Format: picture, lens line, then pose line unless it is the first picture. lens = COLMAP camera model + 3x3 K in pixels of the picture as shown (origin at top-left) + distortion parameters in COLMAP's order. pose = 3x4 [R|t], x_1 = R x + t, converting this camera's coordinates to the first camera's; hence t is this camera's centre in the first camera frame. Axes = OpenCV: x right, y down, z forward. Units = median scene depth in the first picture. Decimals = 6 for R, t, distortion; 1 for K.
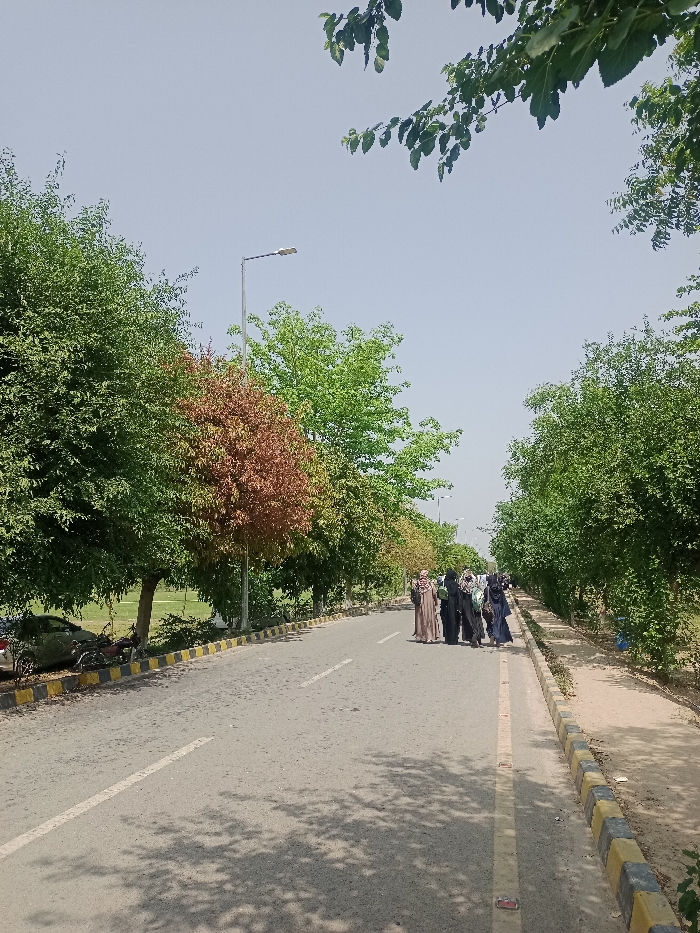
lens RADIAL K [[683.8, 0, 350.0], [0, 683.8, 466.5], [0, 0, 1]] dist [0.000313, -0.000259]
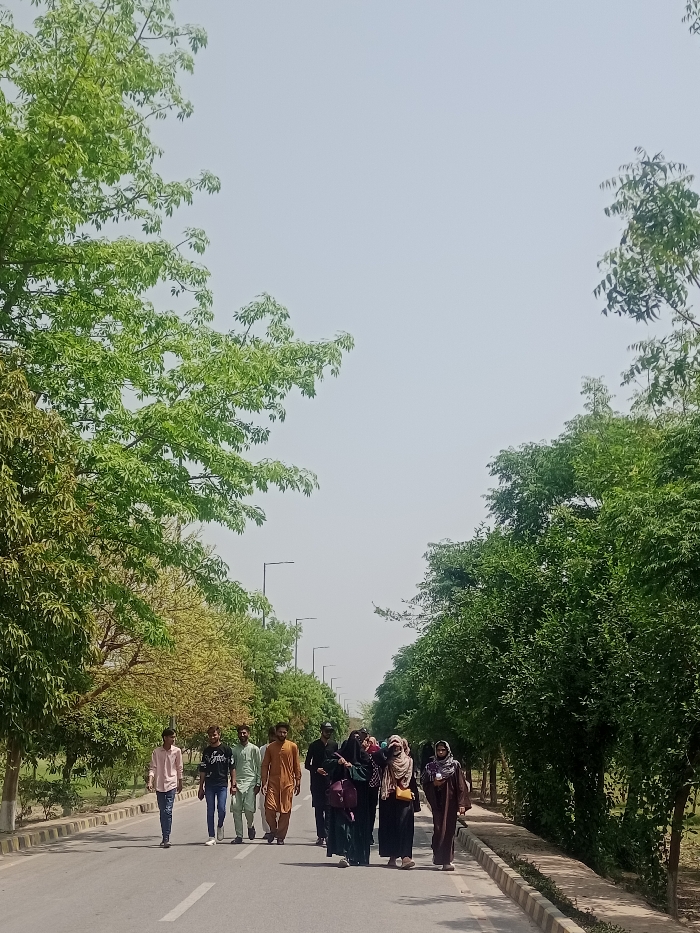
lens RADIAL K [[1373.8, 0, 350.0], [0, 1373.8, 466.5], [0, 0, 1]] dist [0.035840, 0.043336]
pose [[0.979256, 0.073912, 0.188668, 0.037146], [-0.066628, 0.996777, -0.044673, 0.056461], [-0.191362, 0.031176, 0.981024, 0.349630]]
